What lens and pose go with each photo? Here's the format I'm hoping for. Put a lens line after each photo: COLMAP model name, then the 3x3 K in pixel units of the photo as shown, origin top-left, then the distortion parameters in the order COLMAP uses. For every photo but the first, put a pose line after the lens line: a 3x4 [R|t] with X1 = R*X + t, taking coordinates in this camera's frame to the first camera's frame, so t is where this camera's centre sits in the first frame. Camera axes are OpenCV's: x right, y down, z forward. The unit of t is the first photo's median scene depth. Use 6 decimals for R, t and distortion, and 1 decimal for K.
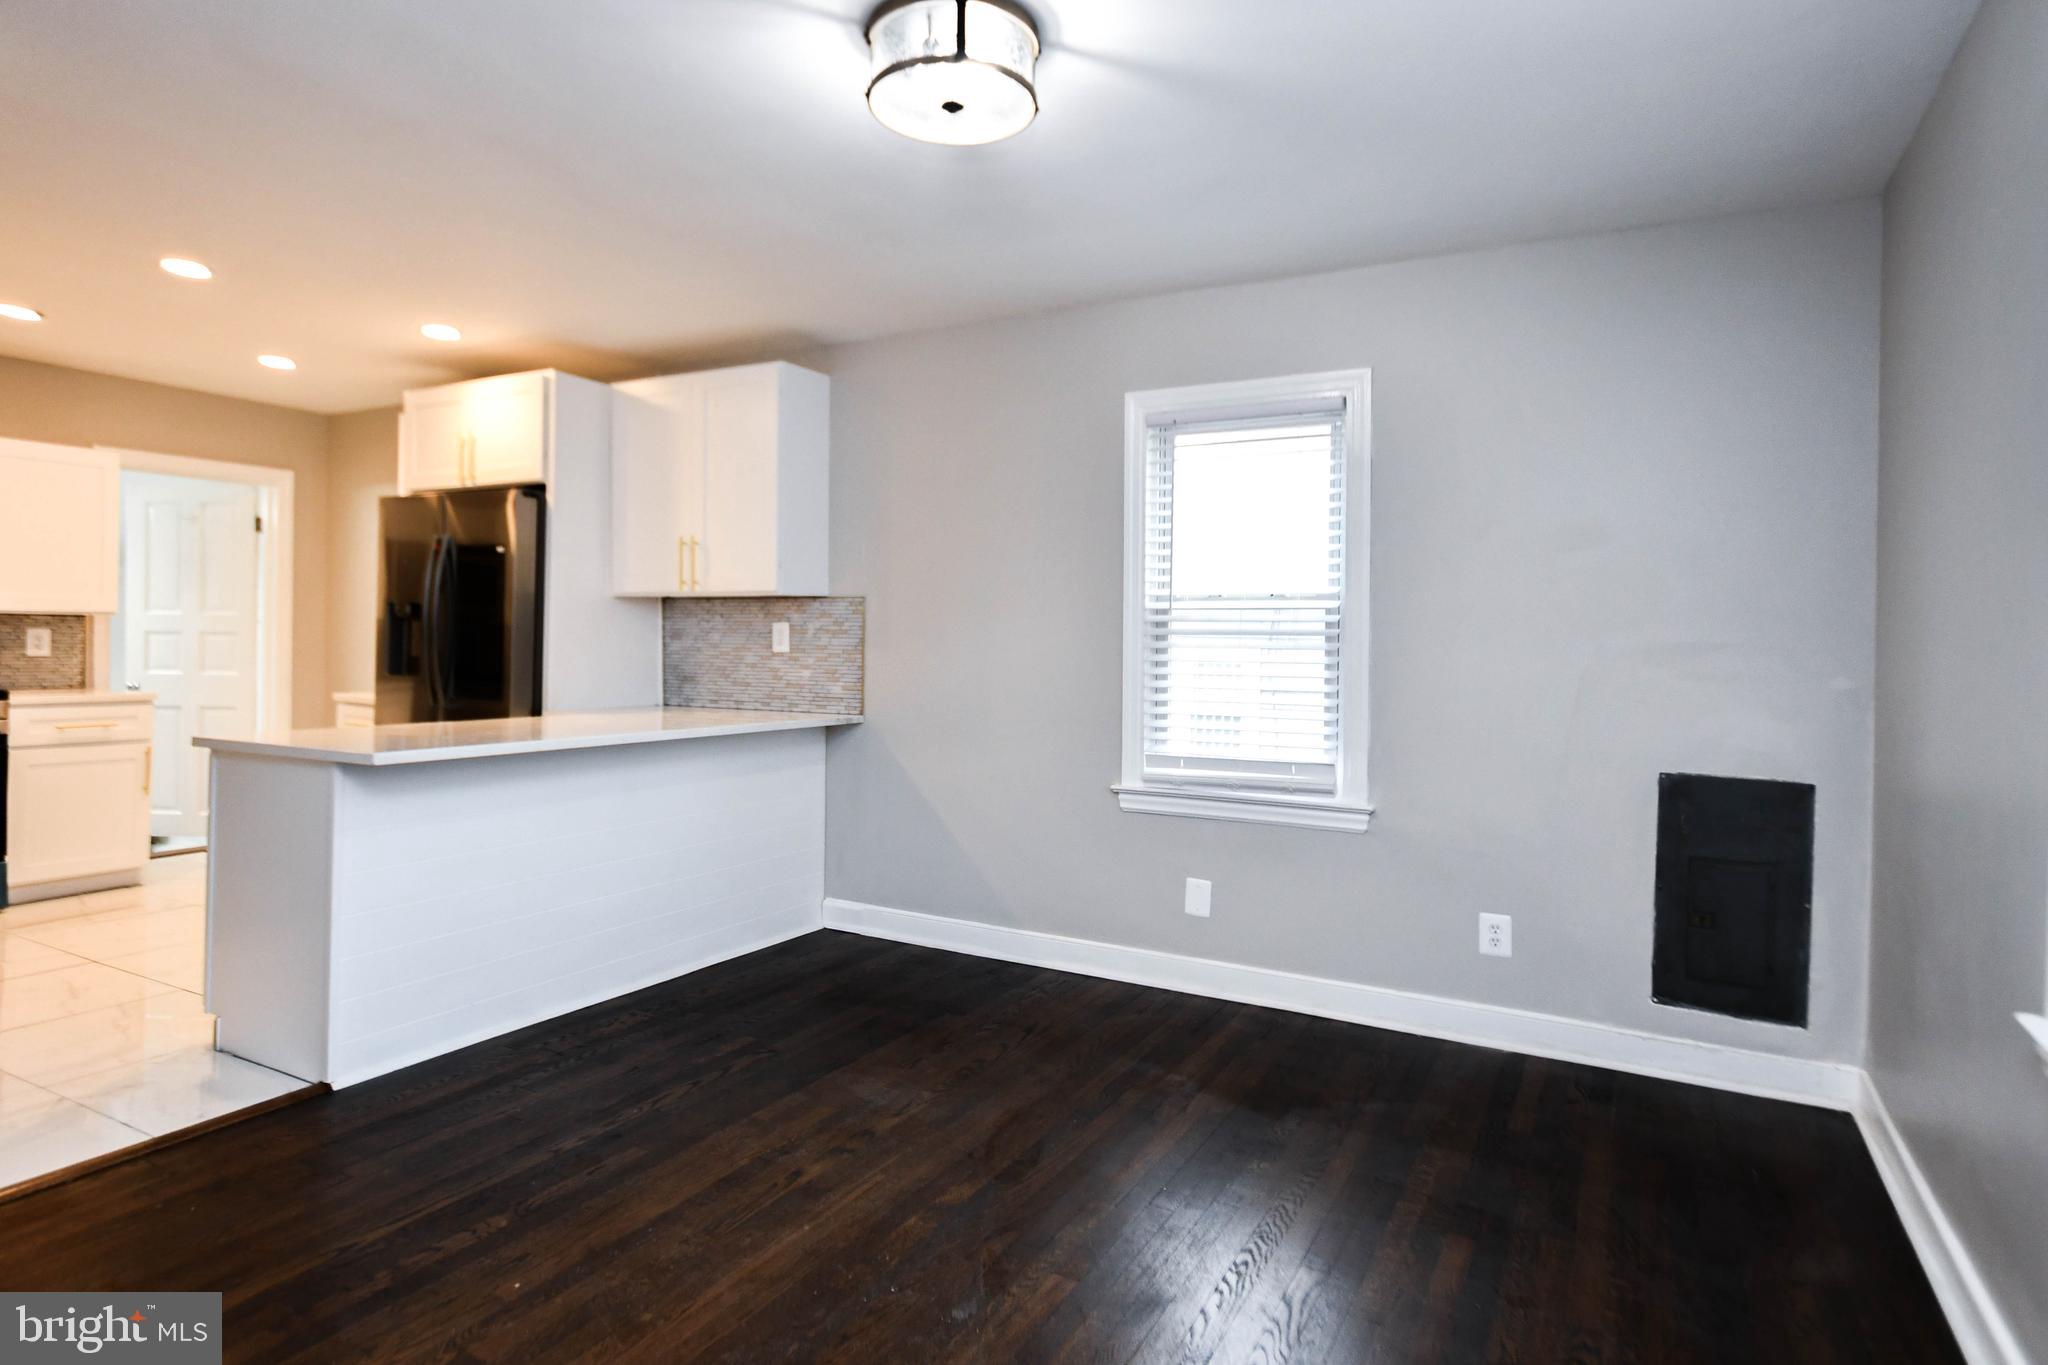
lens RADIAL K [[1122.4, 0, 1018.4], [0, 1122.4, 643.7], [0, 0, 1]] dist [0.005649, 0.000576]
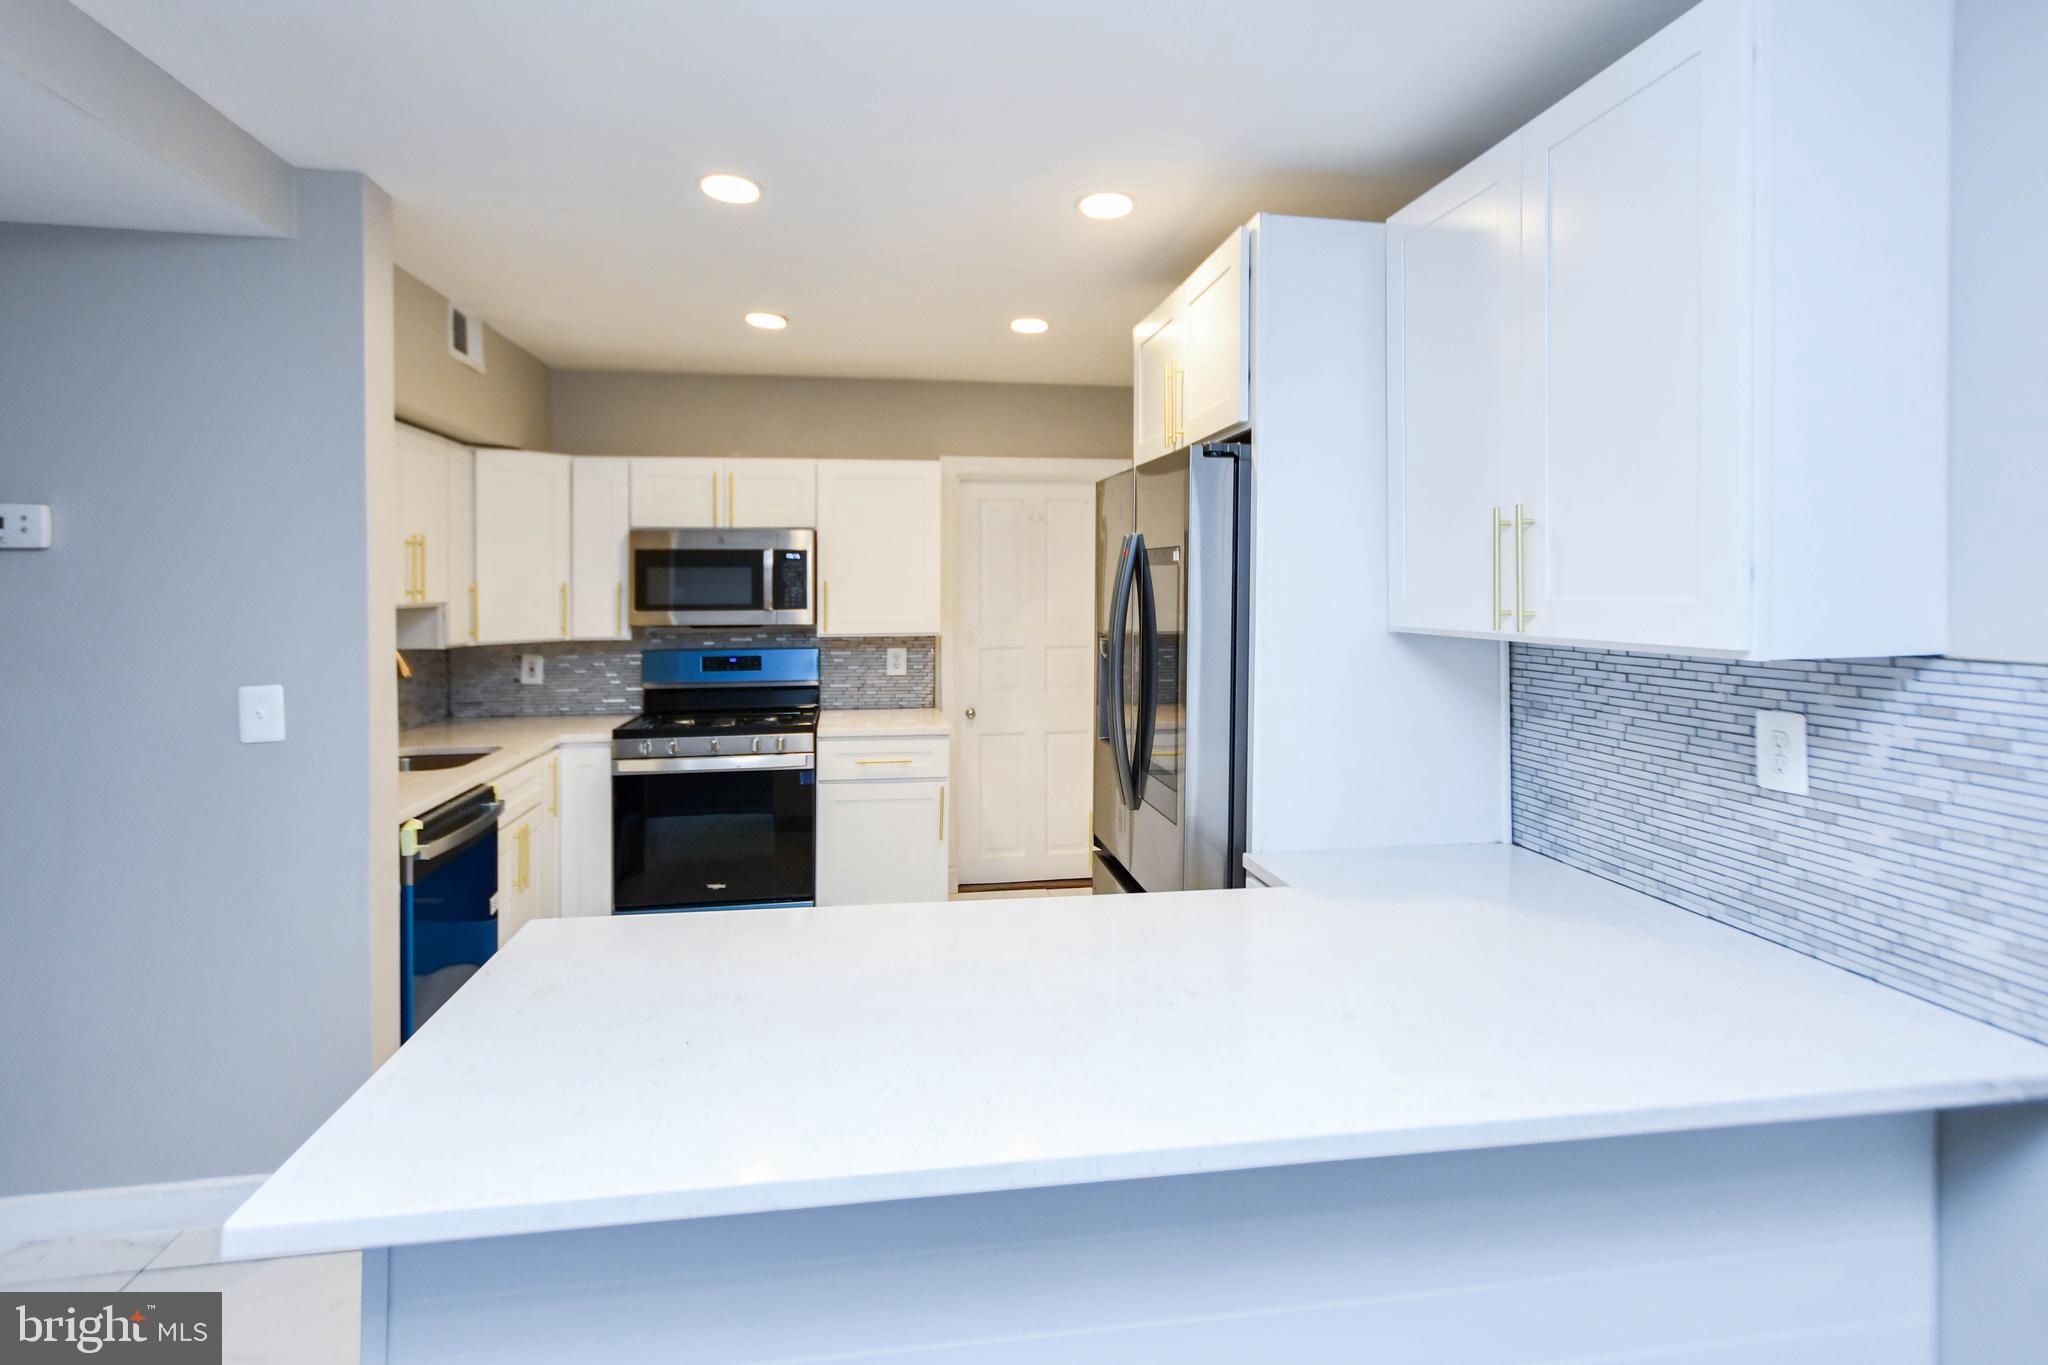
lens RADIAL K [[1026.8, 0, 1024.1], [0, 1026.8, 603.1], [0, 0, 1]] dist [-0.000228, 0.000049]
pose [[0.613165, -0.003561, -0.789947, -0.117195], [0.006941, 0.999976, 0.000880, -0.071430], [0.789924, -0.006023, 0.613175, 0.727060]]
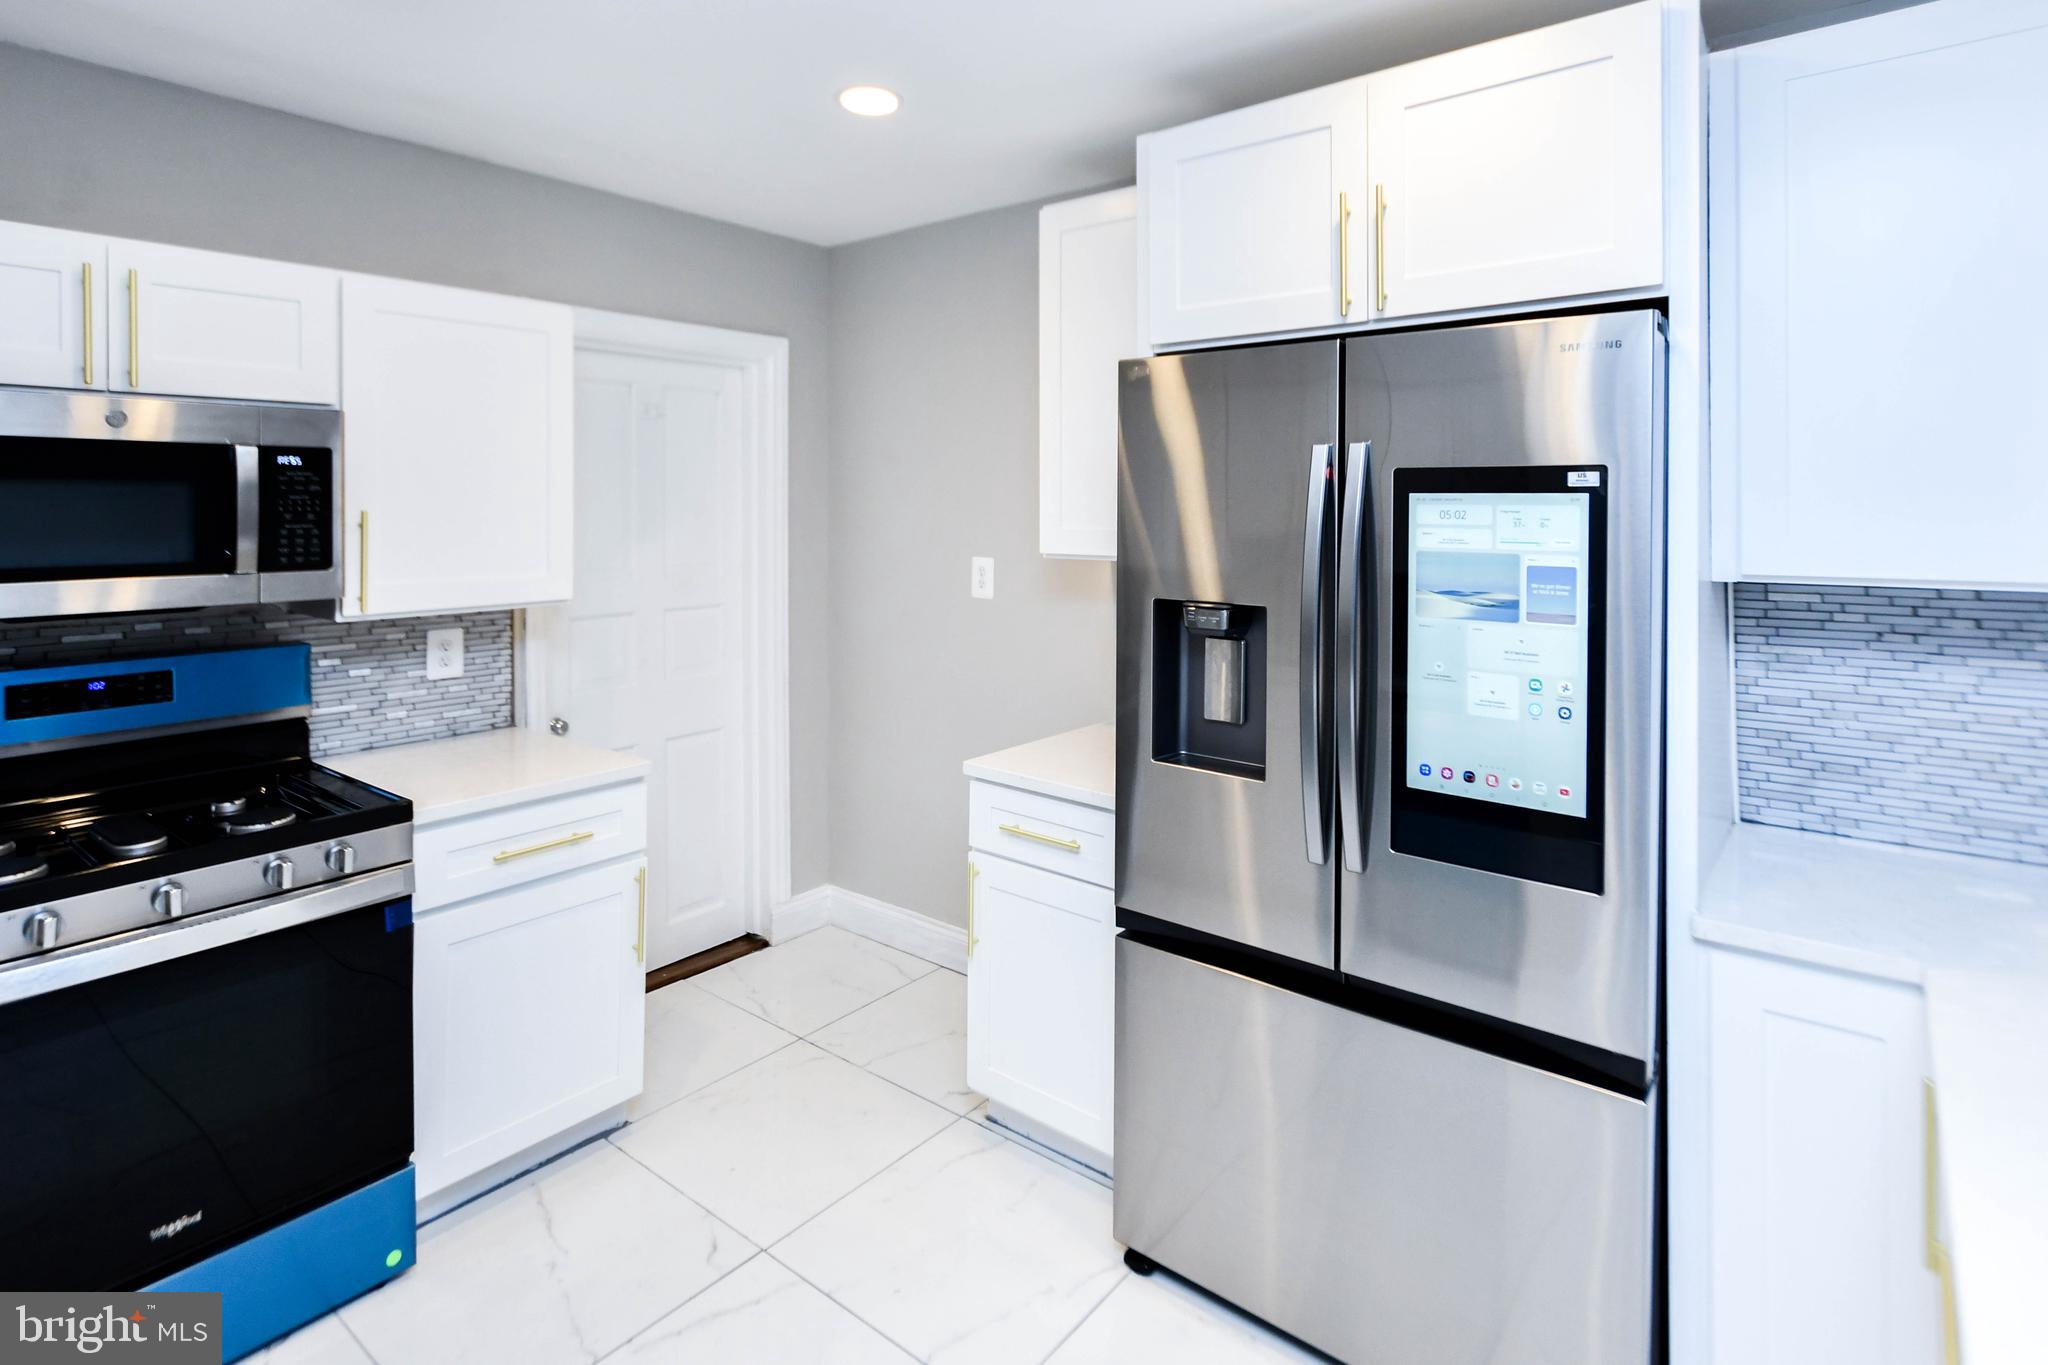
lens RADIAL K [[1058.1, 0, 1010.0], [0, 1058.1, 514.9], [0, 0, 1]] dist [0.001075, 0.000772]
pose [[0.982777, -0.016877, -0.184025, -0.677305], [0.016768, 0.999857, -0.002148, -0.086863], [0.184035, -0.000975, 0.982919, 0.731273]]
